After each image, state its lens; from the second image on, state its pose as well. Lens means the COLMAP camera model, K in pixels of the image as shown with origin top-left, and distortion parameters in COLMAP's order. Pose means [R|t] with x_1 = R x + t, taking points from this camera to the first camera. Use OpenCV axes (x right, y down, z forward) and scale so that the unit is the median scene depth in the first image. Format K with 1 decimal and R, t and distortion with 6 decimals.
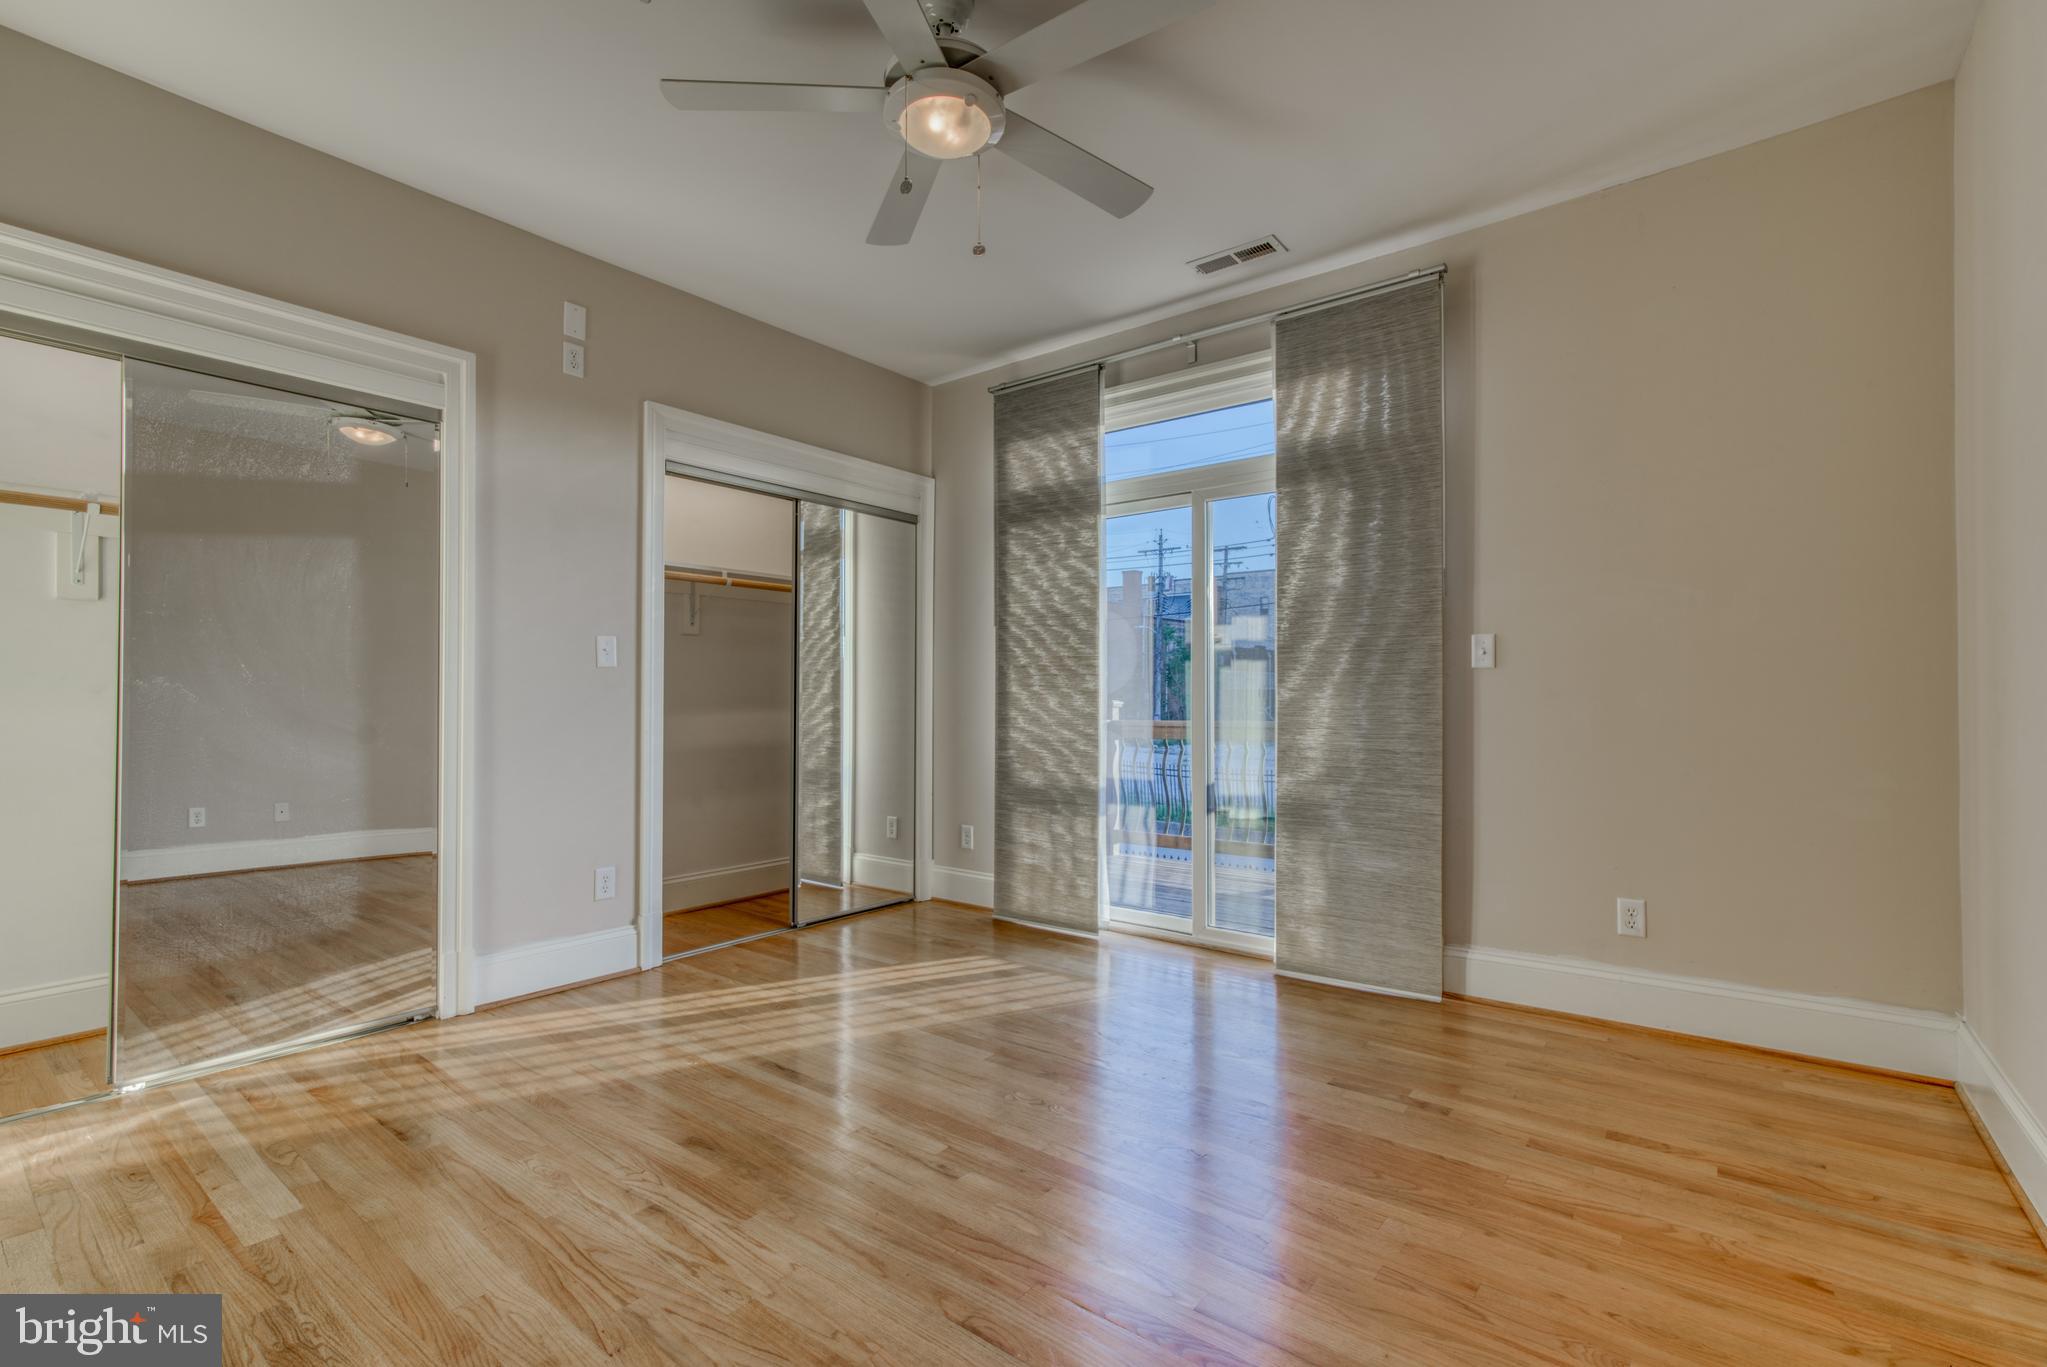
lens RADIAL K [[922.7, 0, 991.8], [0, 922.7, 673.9], [0, 0, 1]] dist [-0.016187, 0.013919]
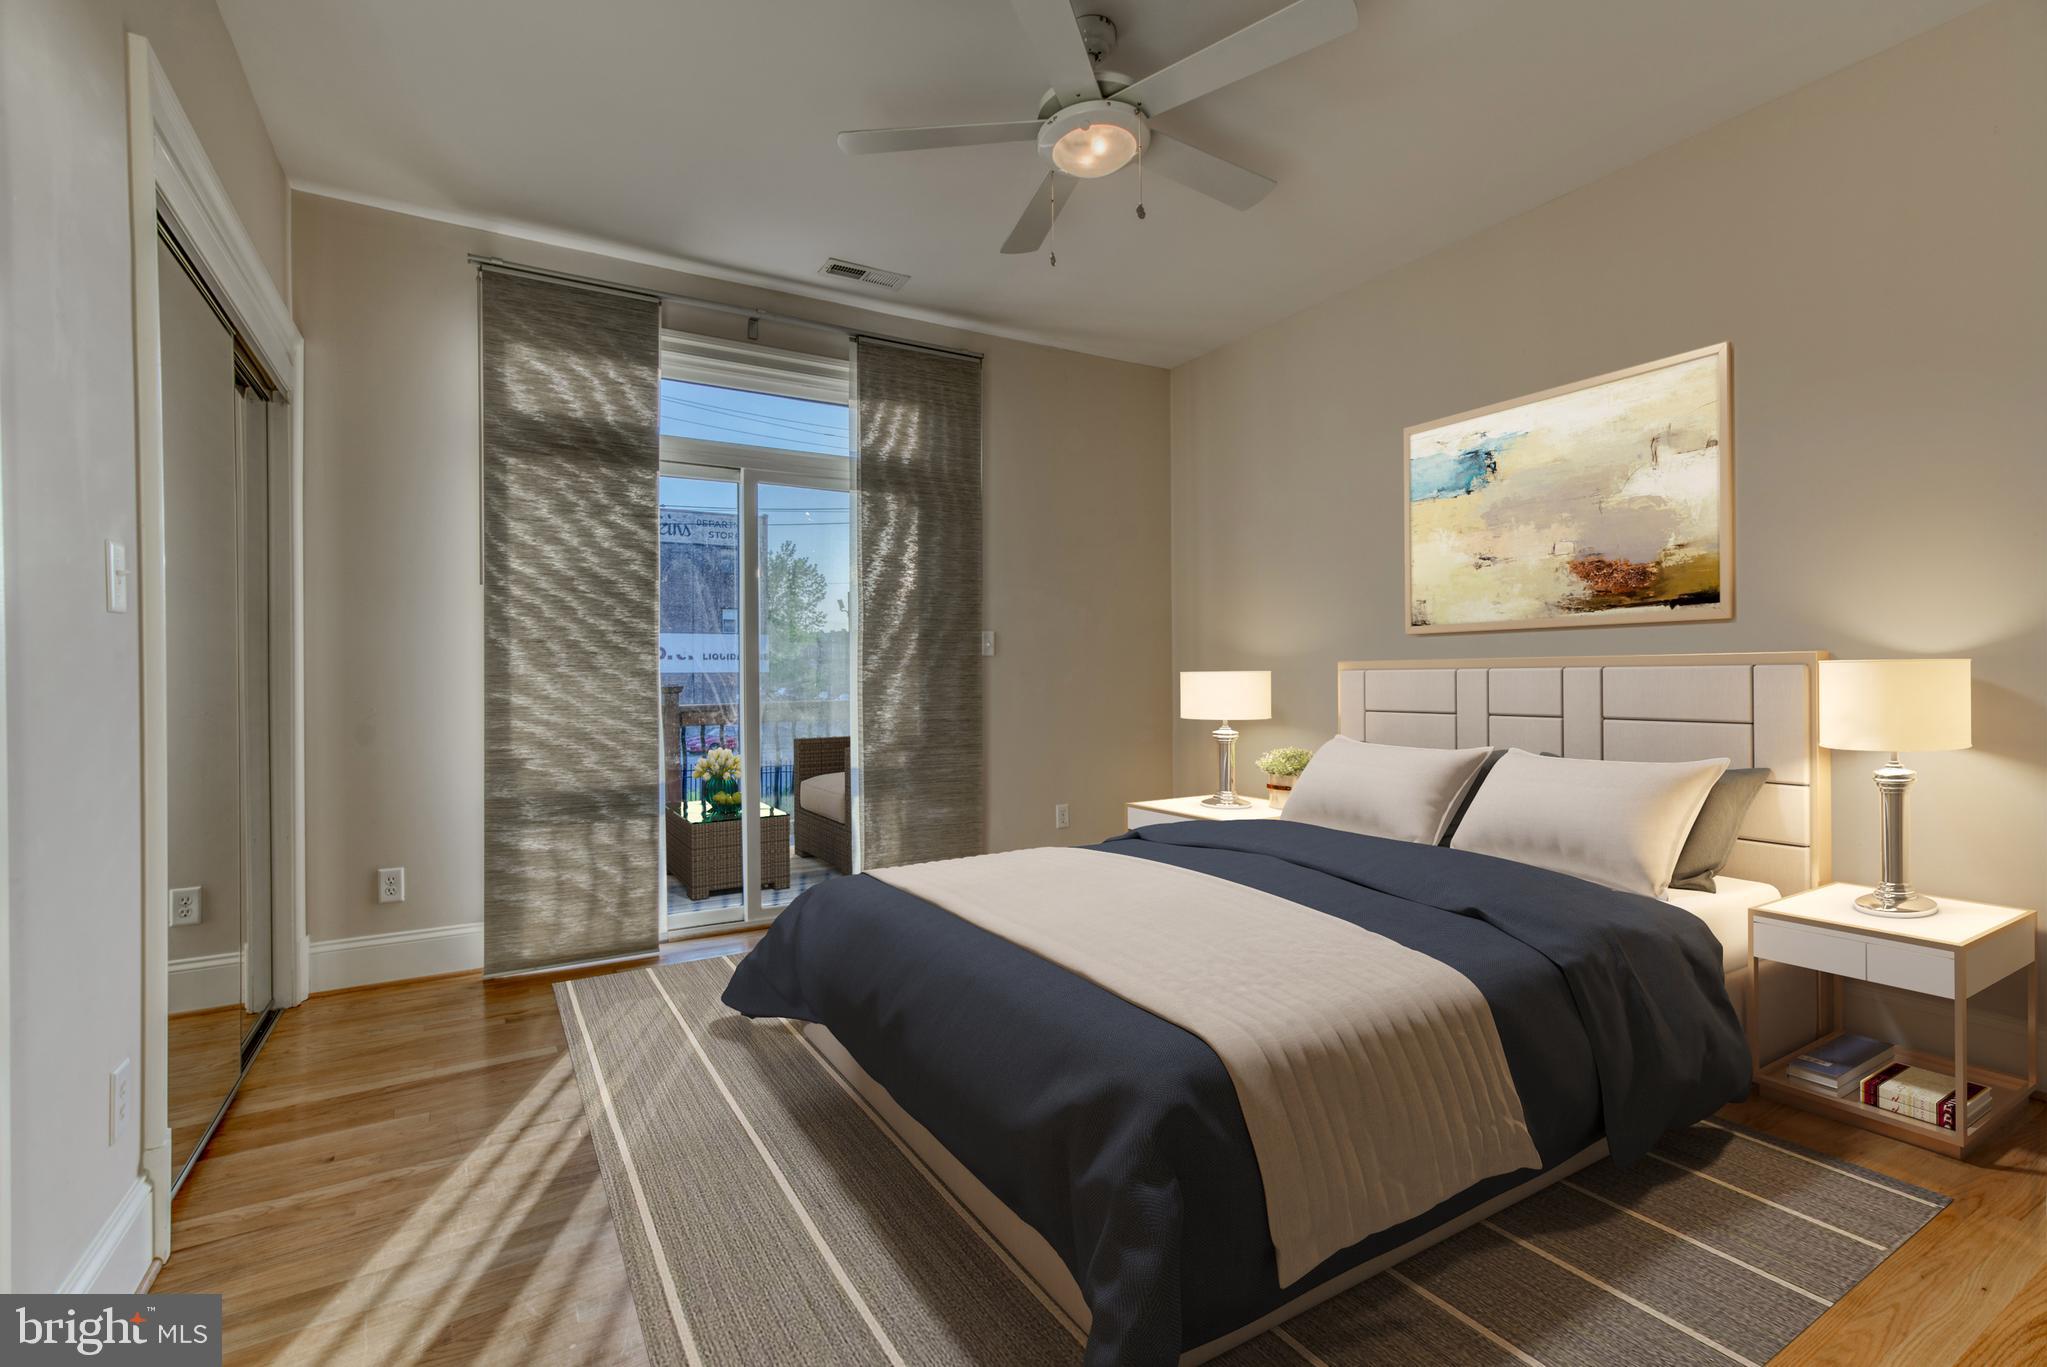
lens RADIAL K [[922.7, 0, 1020.4], [0, 922.7, 676.9], [0, 0, 1]] dist [-0.016187, 0.013919]
pose [[0.343686, -0.002632, 0.939081, -0.666907], [-0.014384, 0.999864, 0.008066, 0.011910], [-0.938975, -0.016280, 0.343601, 0.425354]]
